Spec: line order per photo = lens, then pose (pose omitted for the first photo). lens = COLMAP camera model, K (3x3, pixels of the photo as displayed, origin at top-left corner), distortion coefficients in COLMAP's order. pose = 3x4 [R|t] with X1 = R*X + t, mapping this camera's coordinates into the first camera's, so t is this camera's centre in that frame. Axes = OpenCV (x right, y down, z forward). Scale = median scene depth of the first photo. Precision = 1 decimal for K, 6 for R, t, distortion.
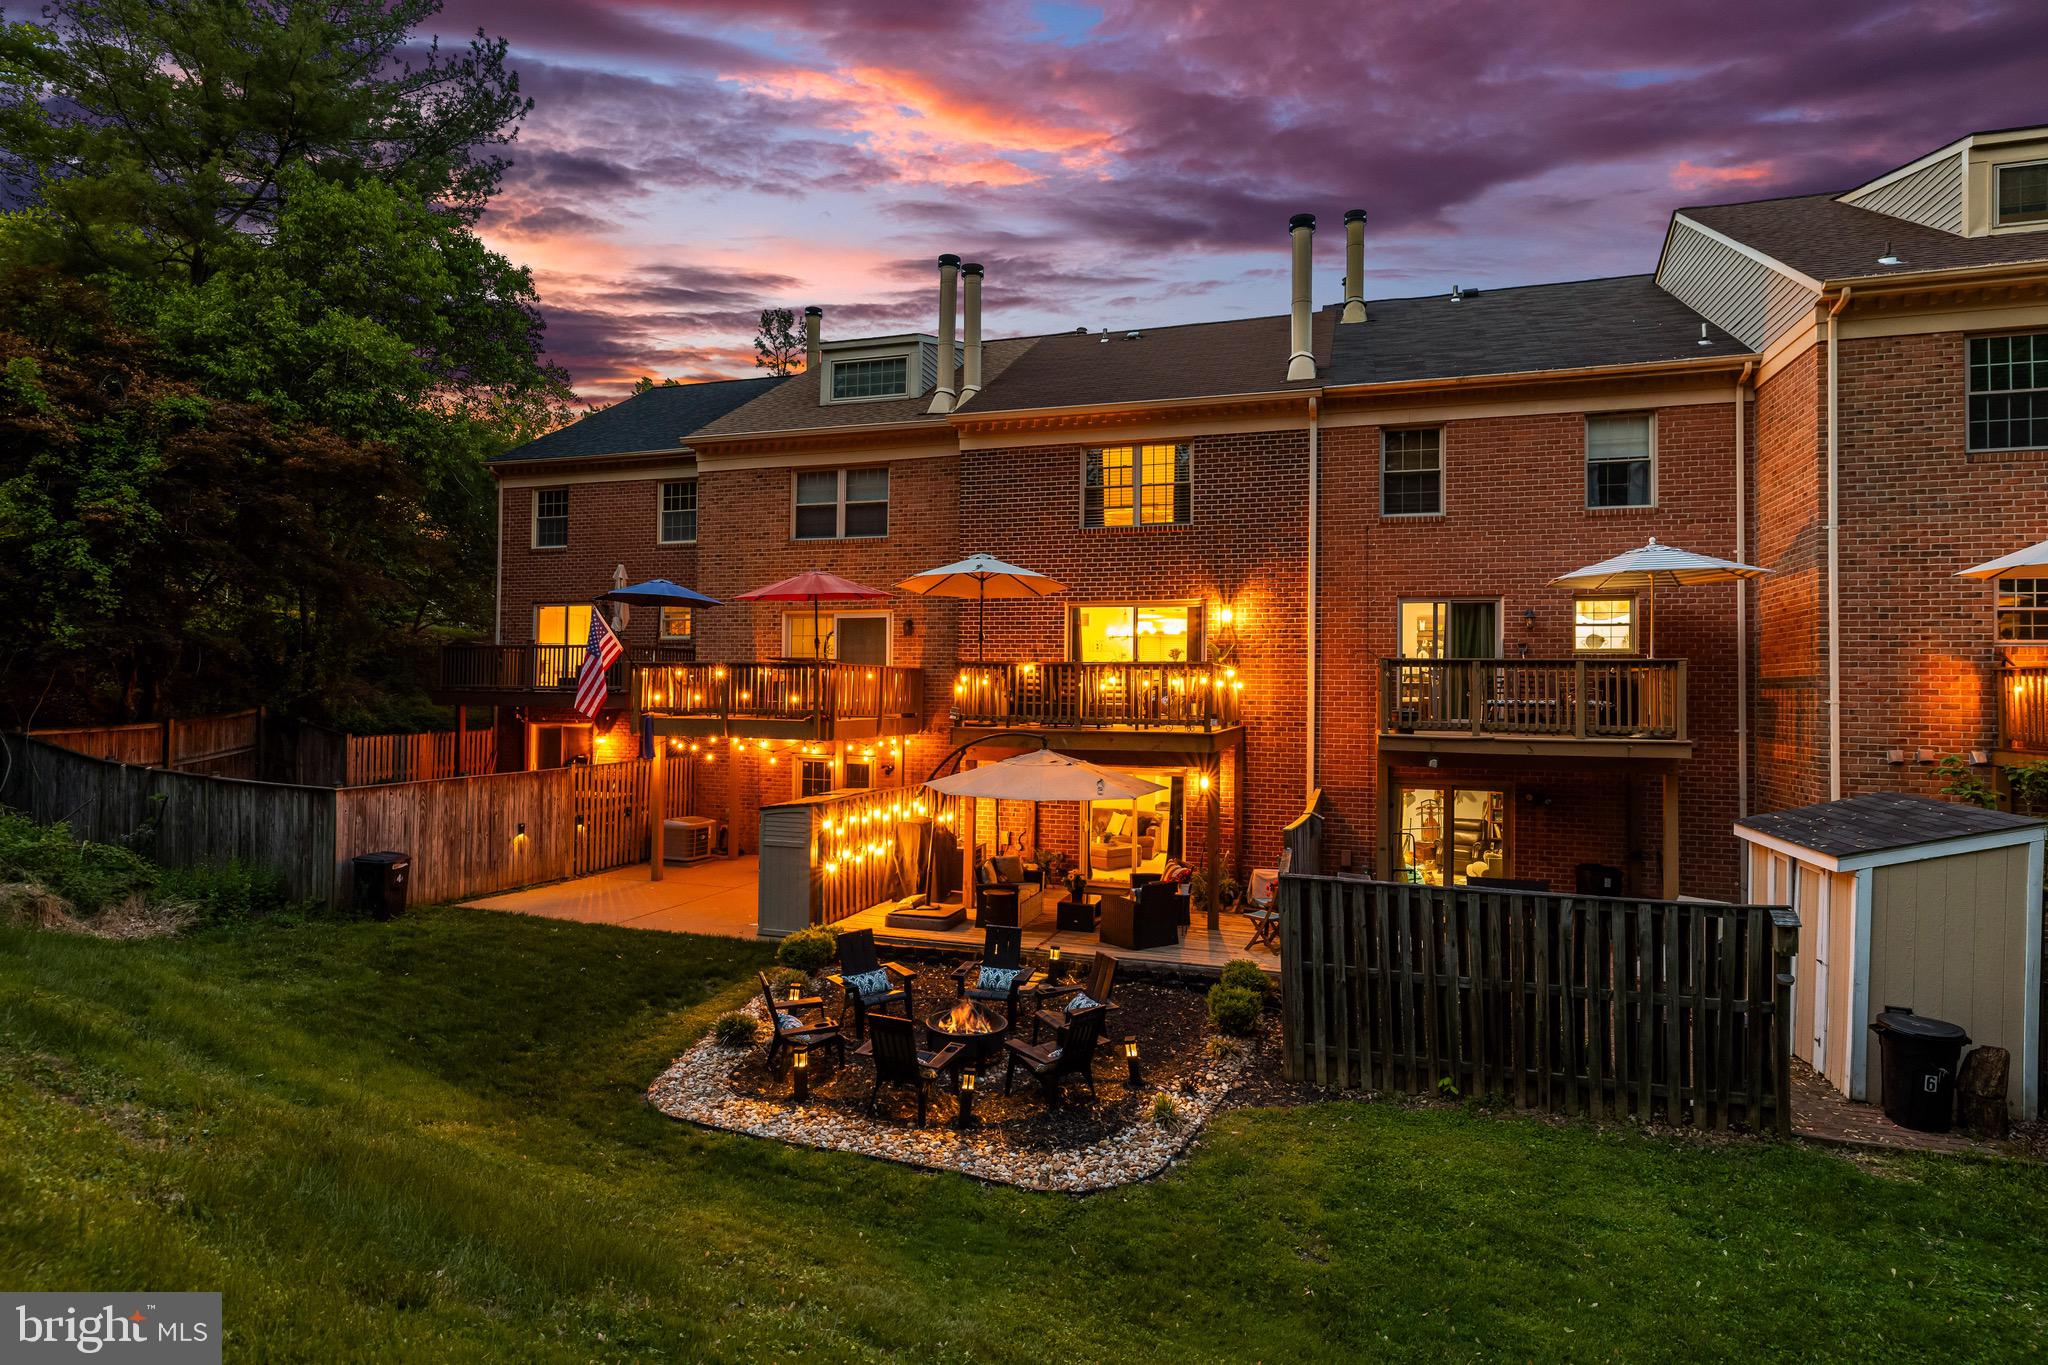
lens RADIAL K [[1037.0, 0, 1029.4], [0, 1037.0, 653.0], [0, 0, 1]] dist [-0.001422, 0.000286]
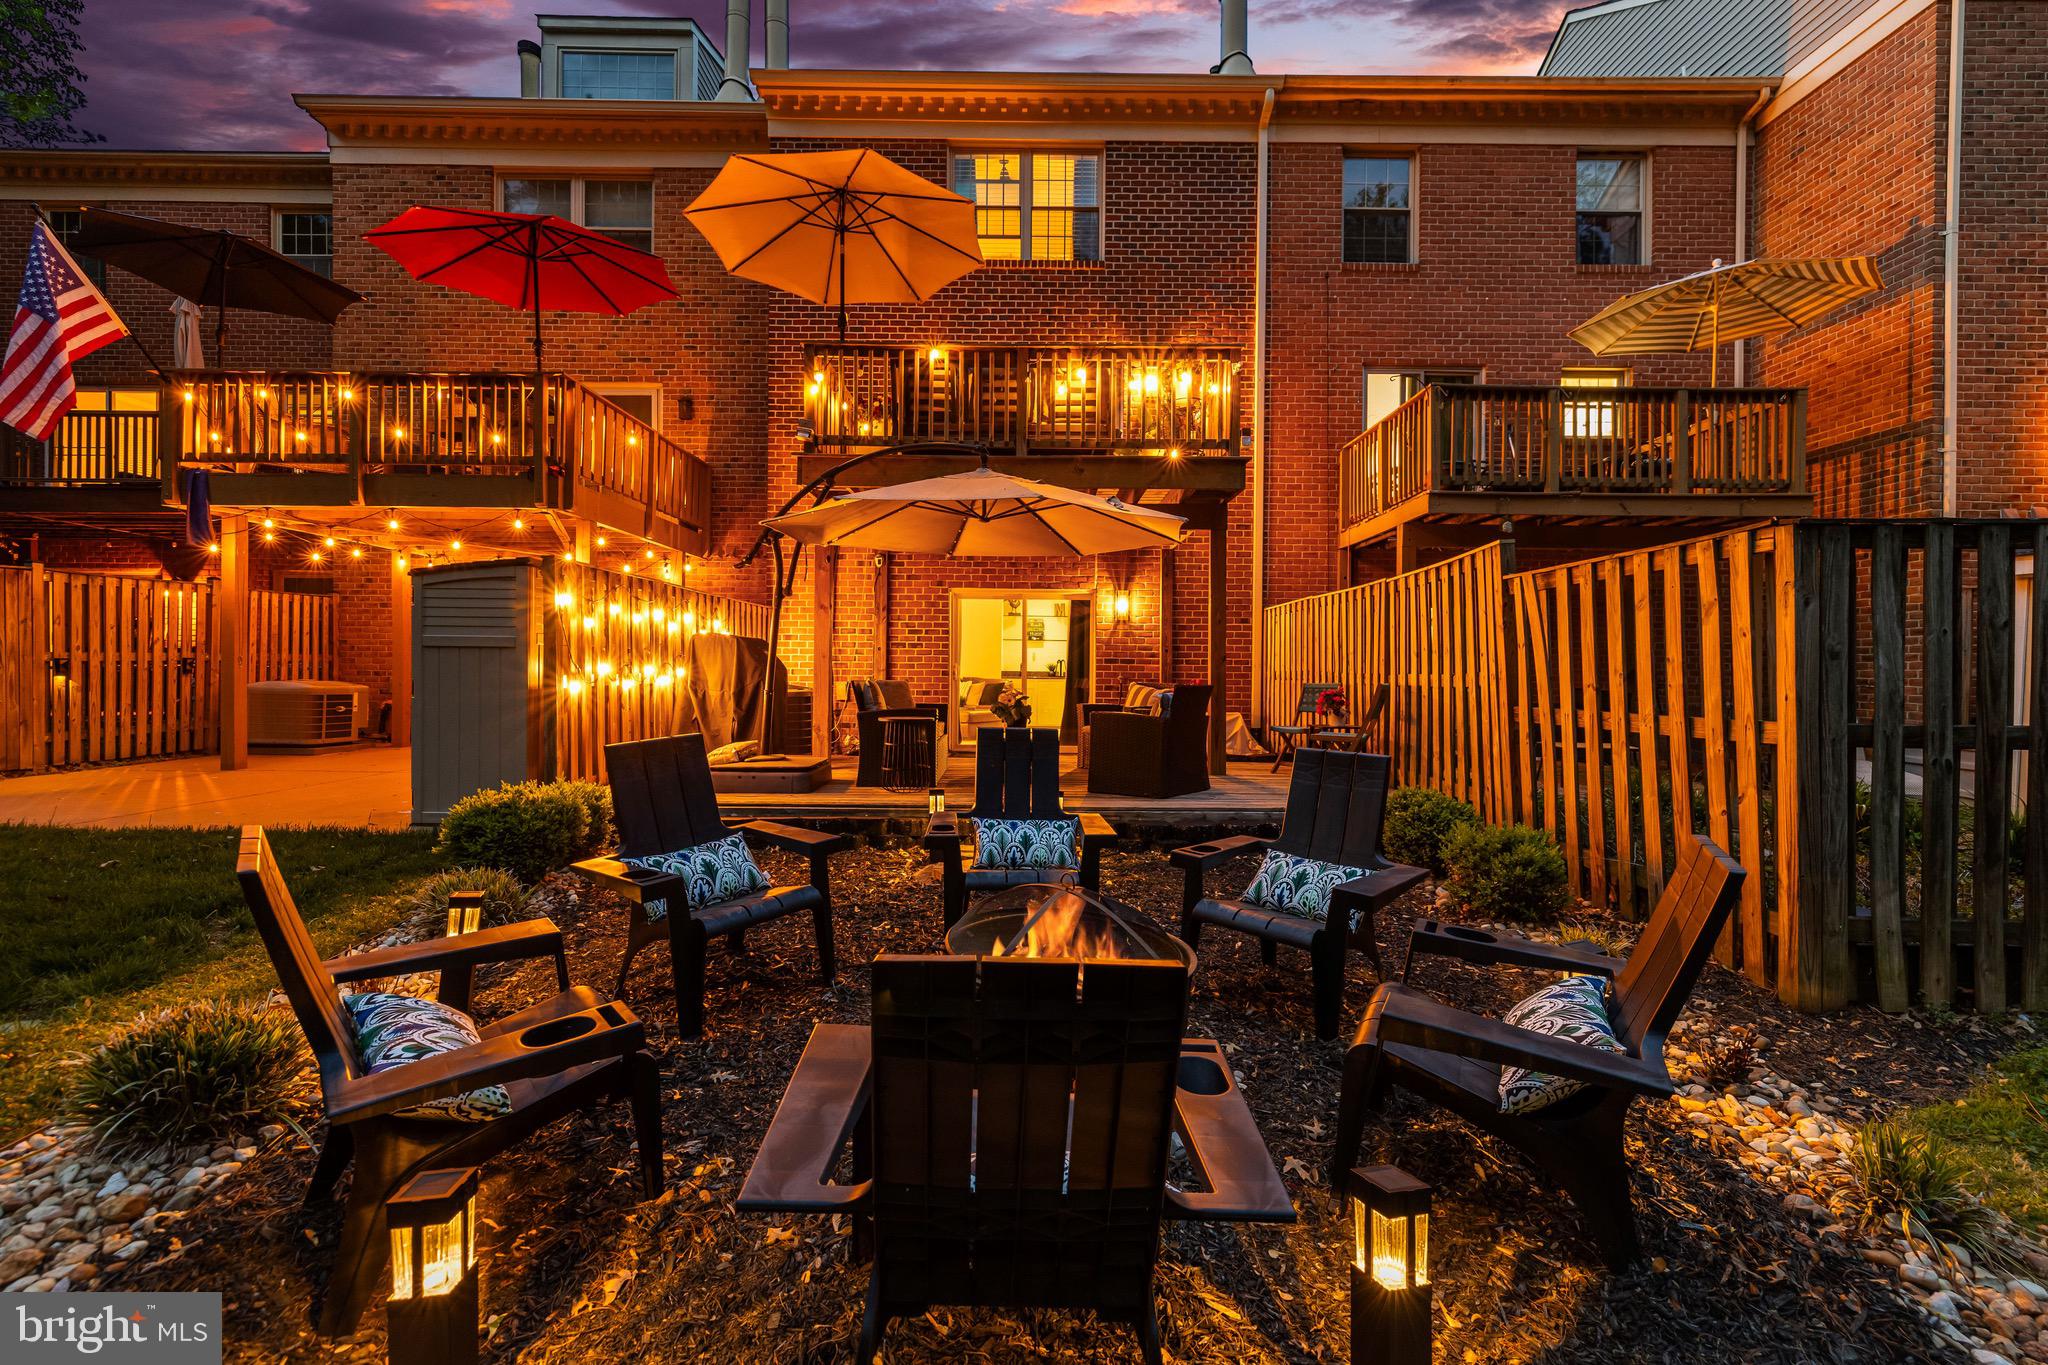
lens RADIAL K [[862.0, 0, 1025.9], [0, 862.0, 666.3], [0, 0, 1]] dist [0.001294, 0.001059]
pose [[0.953761, -0.006002, 0.300506, -0.095666], [-0.006017, 0.999219, 0.039053, 0.163000], [-0.300506, -0.039056, 0.952980, 0.476115]]
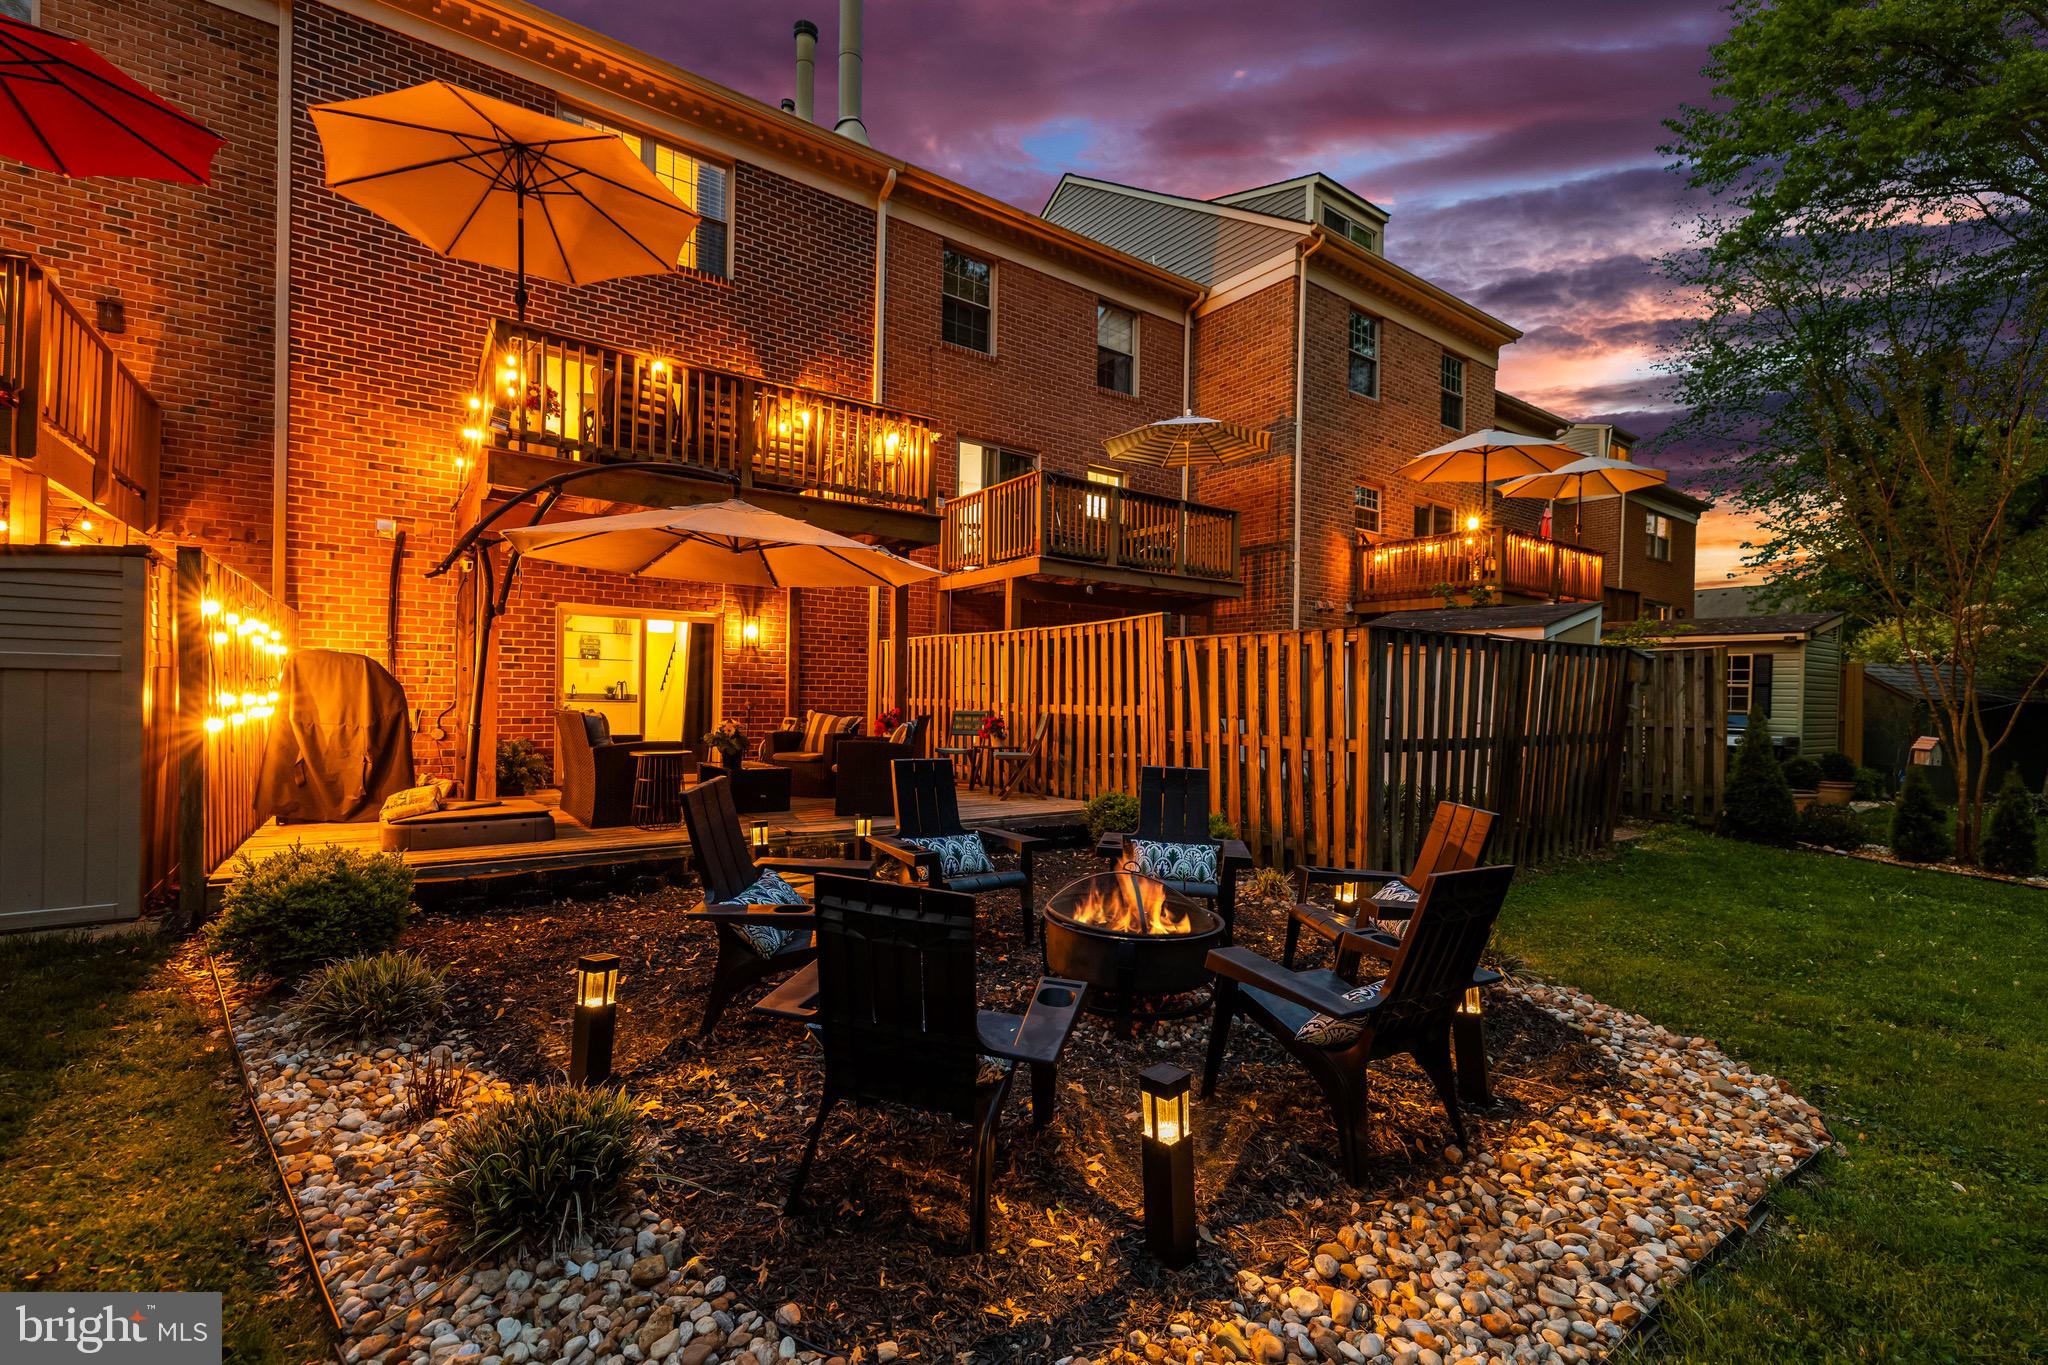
lens RADIAL K [[884.1, 0, 1024.0], [0, 884.1, 682.5], [0, 0, 1]] dist [0.003126, 0.000101]
pose [[0.595625, 0.006640, 0.803236, -0.252117], [-0.042077, 0.998851, 0.022944, 0.156310], [-0.802160, -0.047464, 0.595220, 0.514547]]
